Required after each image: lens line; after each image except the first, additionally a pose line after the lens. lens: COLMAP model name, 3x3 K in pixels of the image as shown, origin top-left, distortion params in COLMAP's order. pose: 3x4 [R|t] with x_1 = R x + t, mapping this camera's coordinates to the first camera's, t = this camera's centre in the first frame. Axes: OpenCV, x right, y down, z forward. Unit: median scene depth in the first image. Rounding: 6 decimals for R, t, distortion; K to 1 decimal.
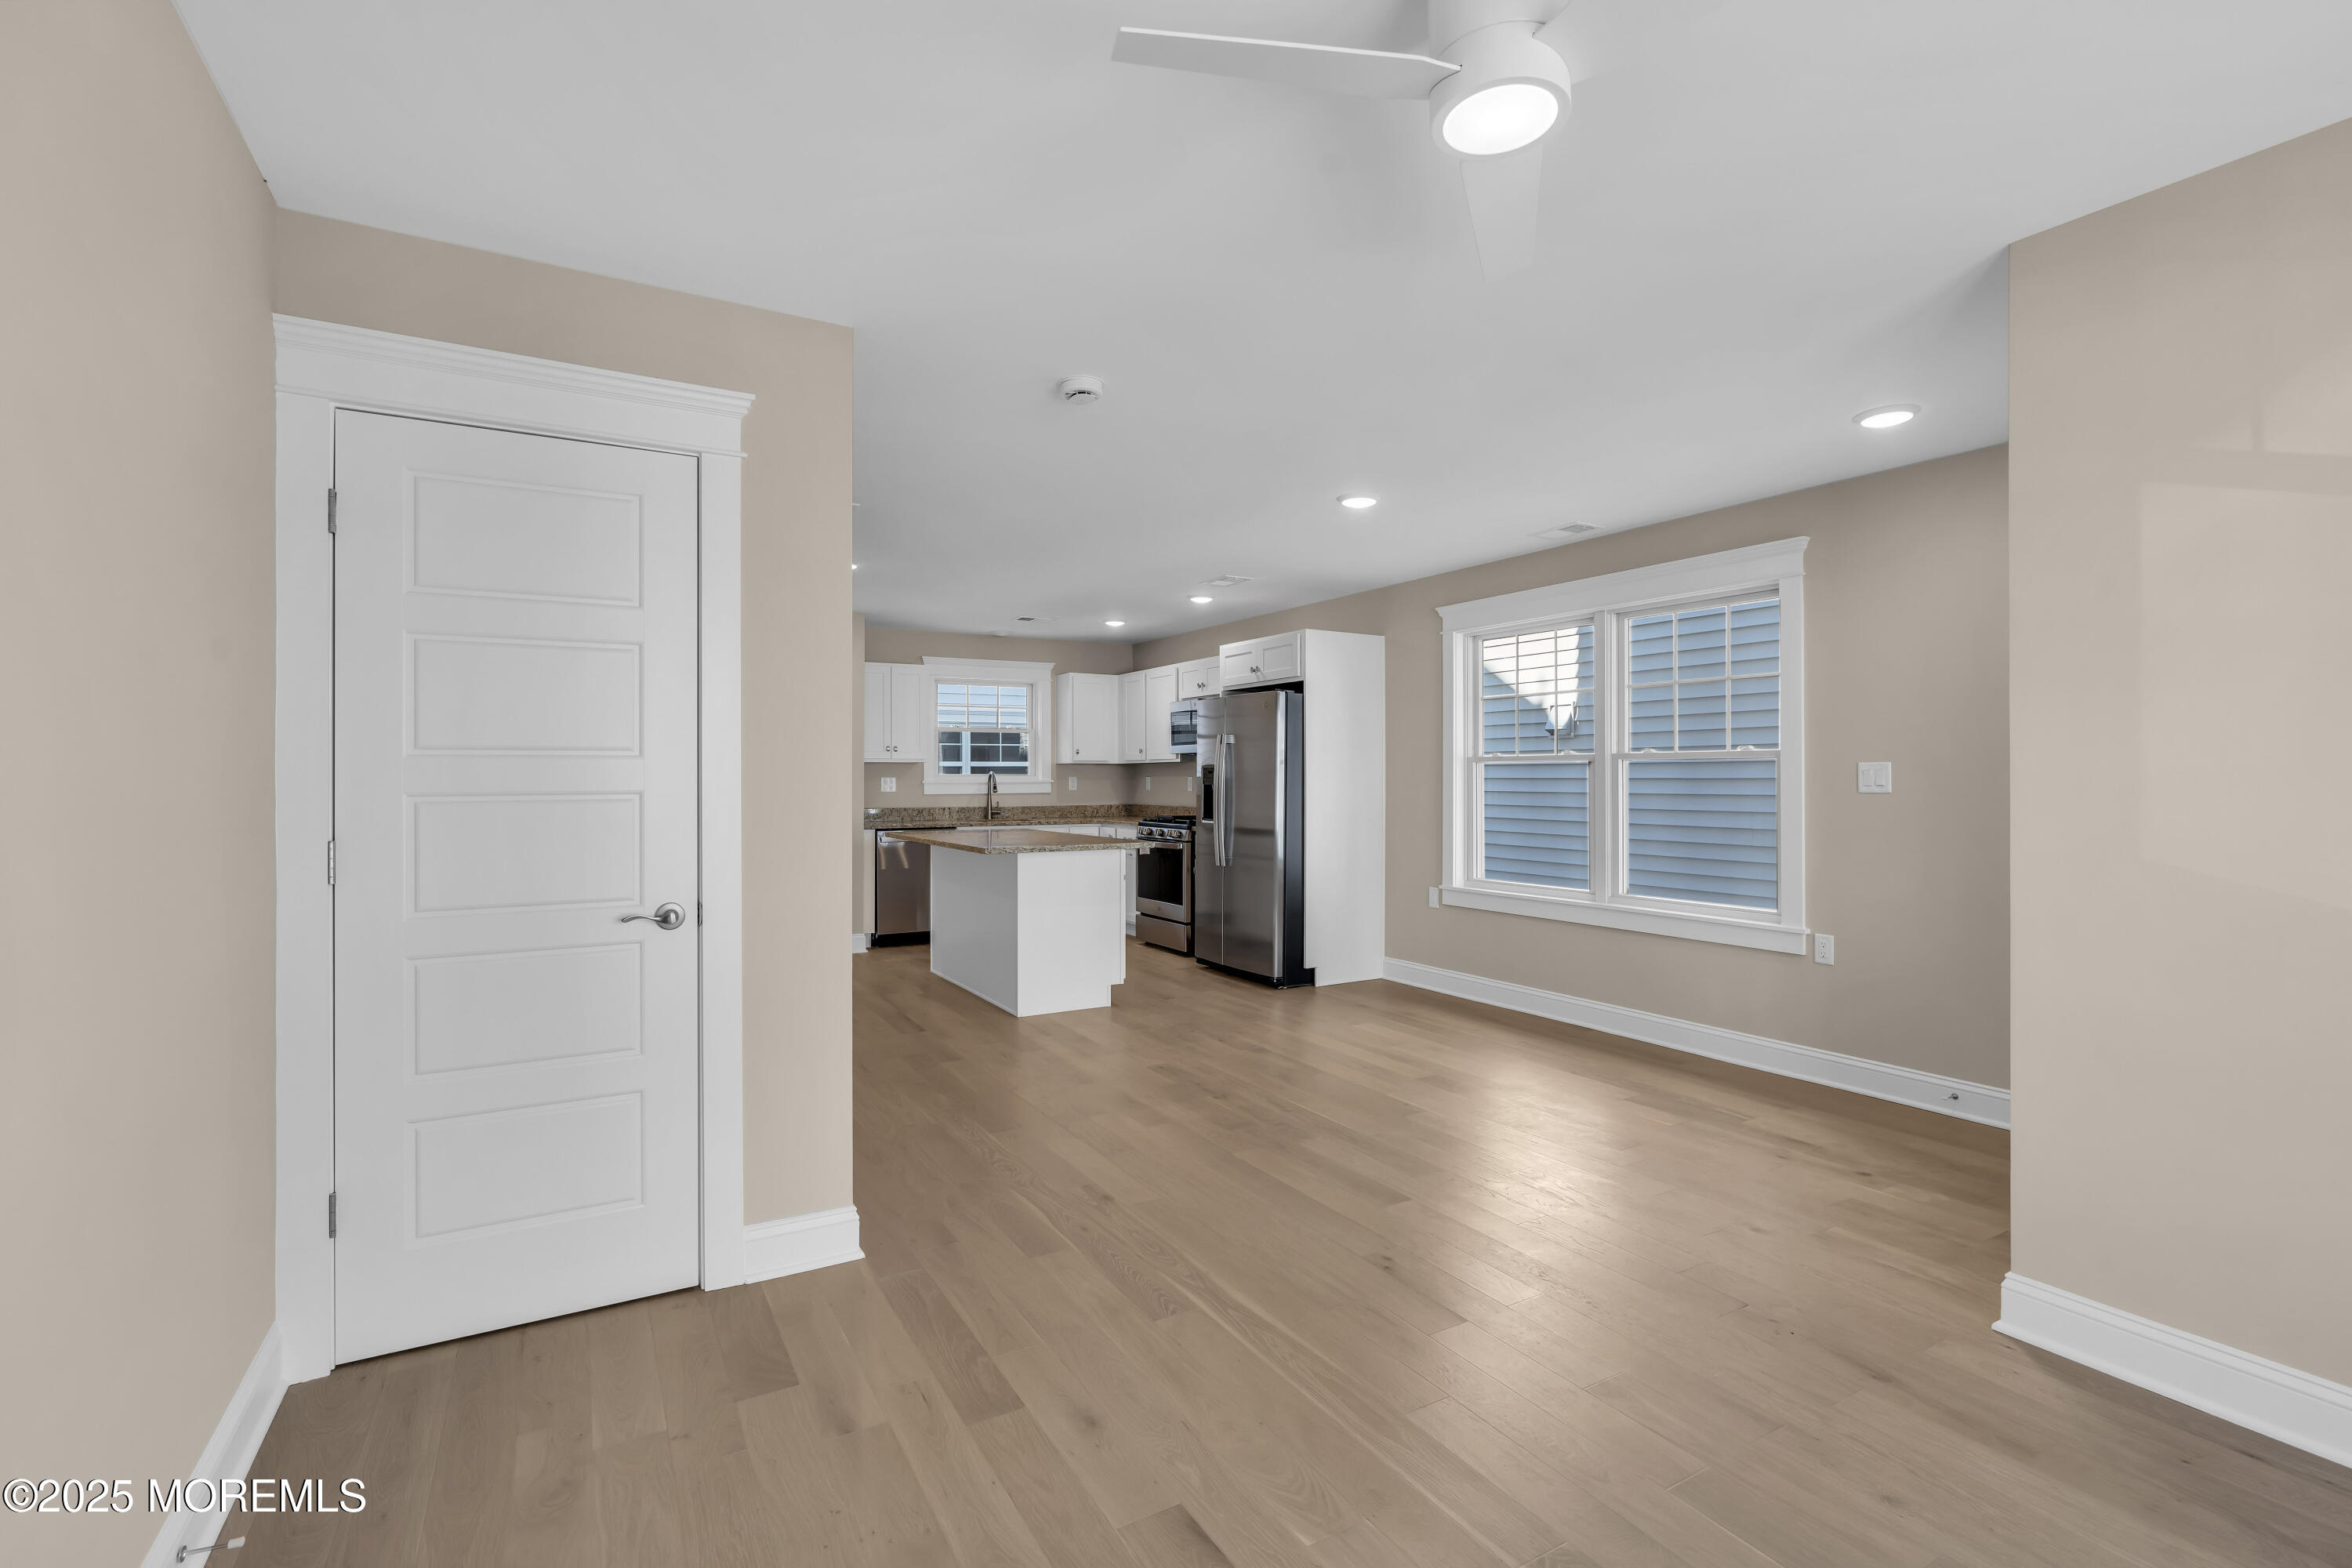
lens RADIAL K [[1067.6, 0, 1189.1], [0, 1067.6, 771.5], [0, 0, 1]] dist [-0.008763, 0.003281]
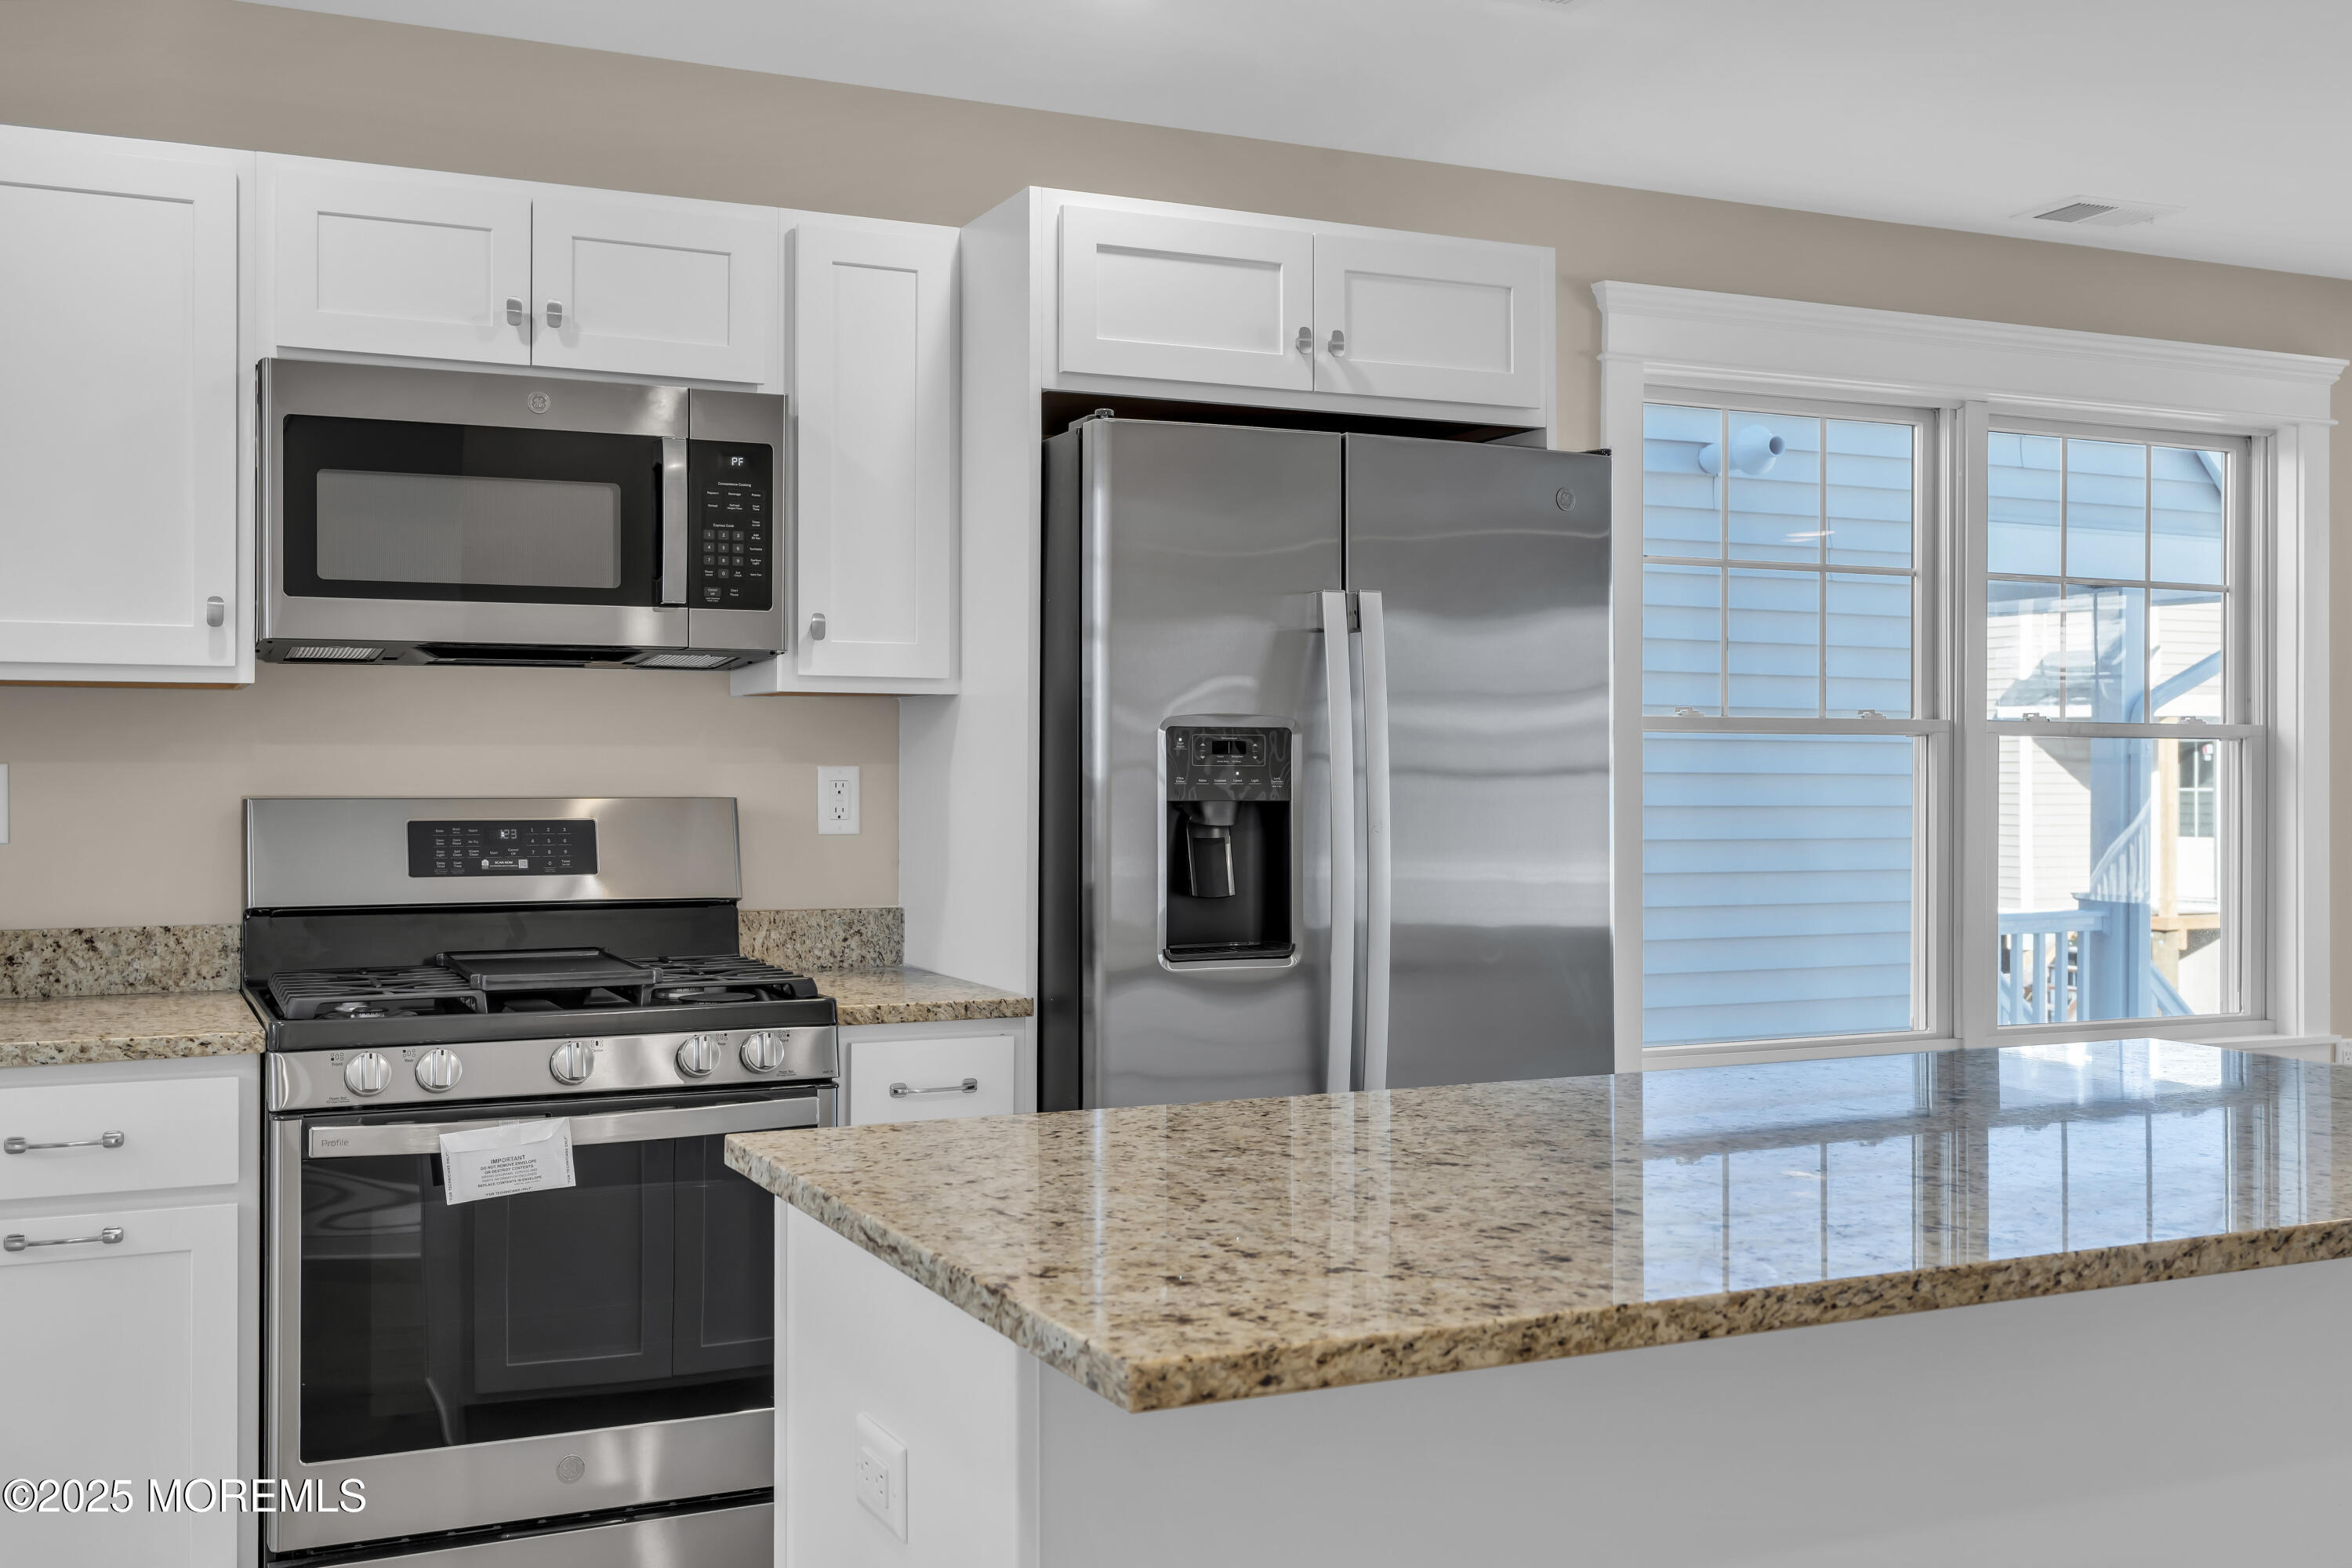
lens RADIAL K [[2304.7, 0, 1176.7], [0, 2304.7, 774.6], [0, 0, 1]] dist [0.007785, 0.000000]
pose [[0.096005, -0.000475, 0.995381, -0.446682], [-0.006917, 0.999975, 0.001144, 0.005540], [-0.995357, -0.006995, 0.095999, 0.908150]]
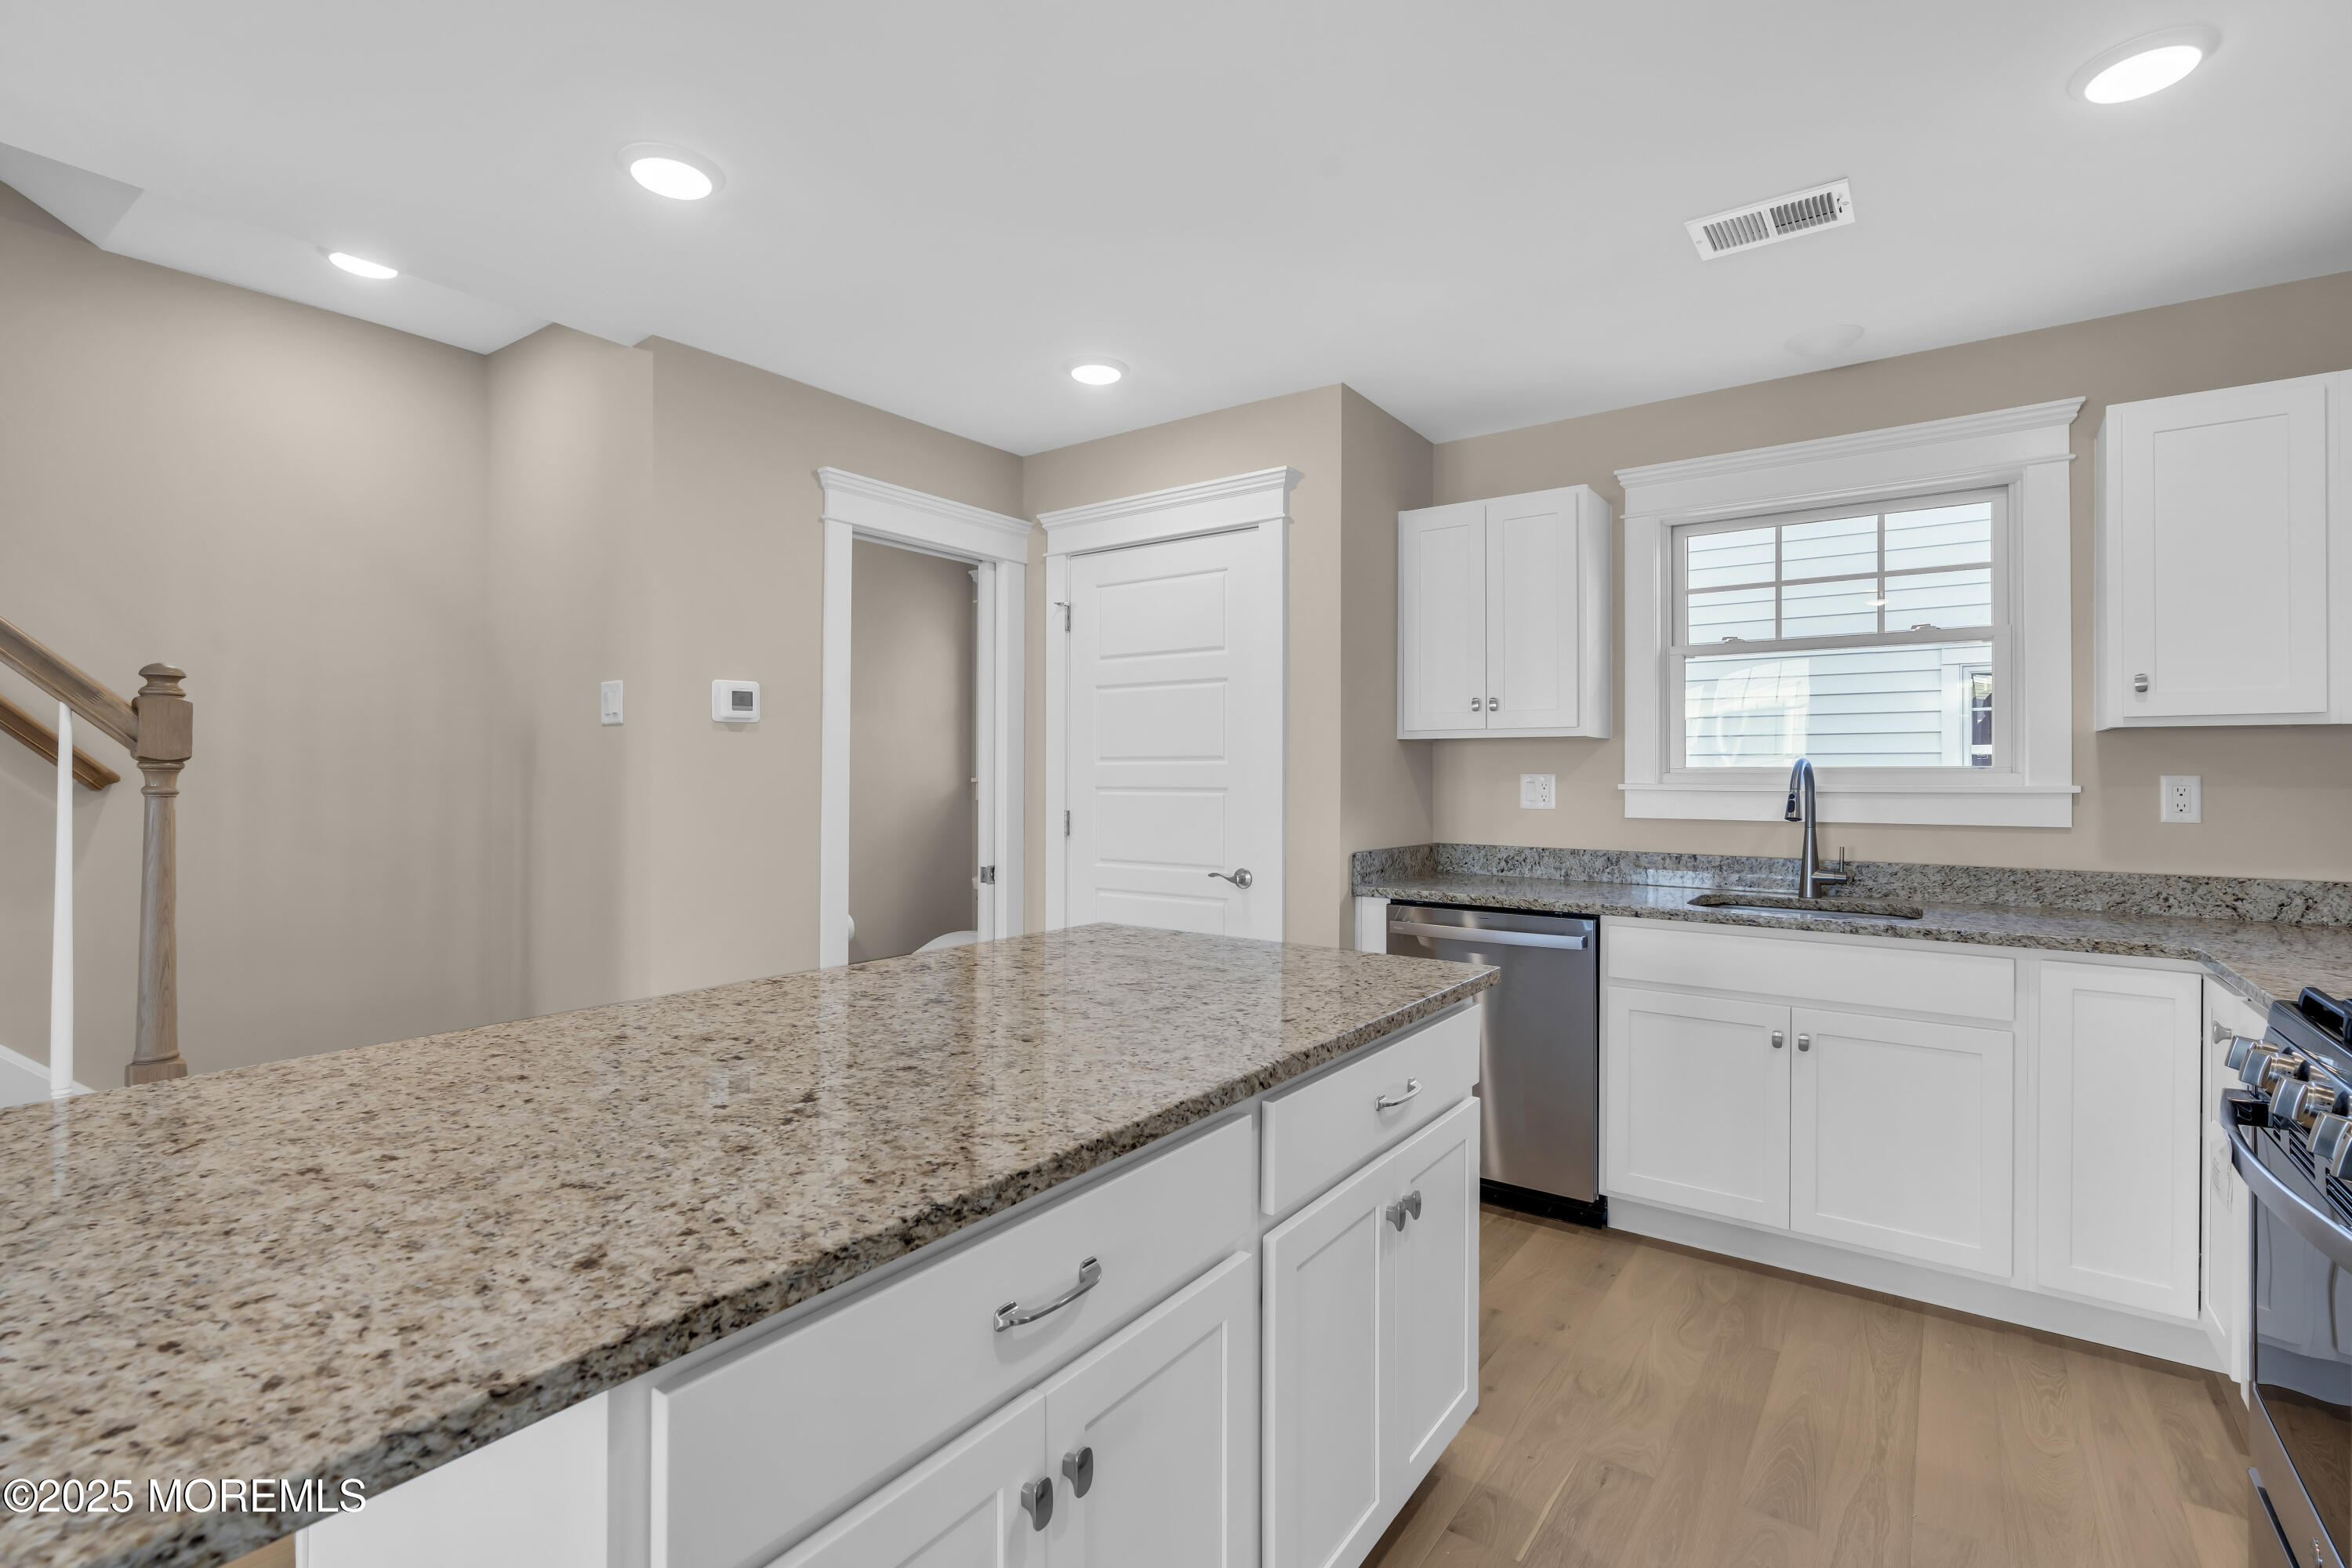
lens RADIAL K [[1067.6, 0, 1190.7], [0, 1067.6, 763.8], [0, 0, 1]] dist [-0.008763, 0.003281]
pose [[0.406717, -0.005002, -0.913540, 0.056820], [-0.000279, 0.999984, -0.005600, 0.004446], [0.913554, 0.002533, 0.406709, 0.817854]]
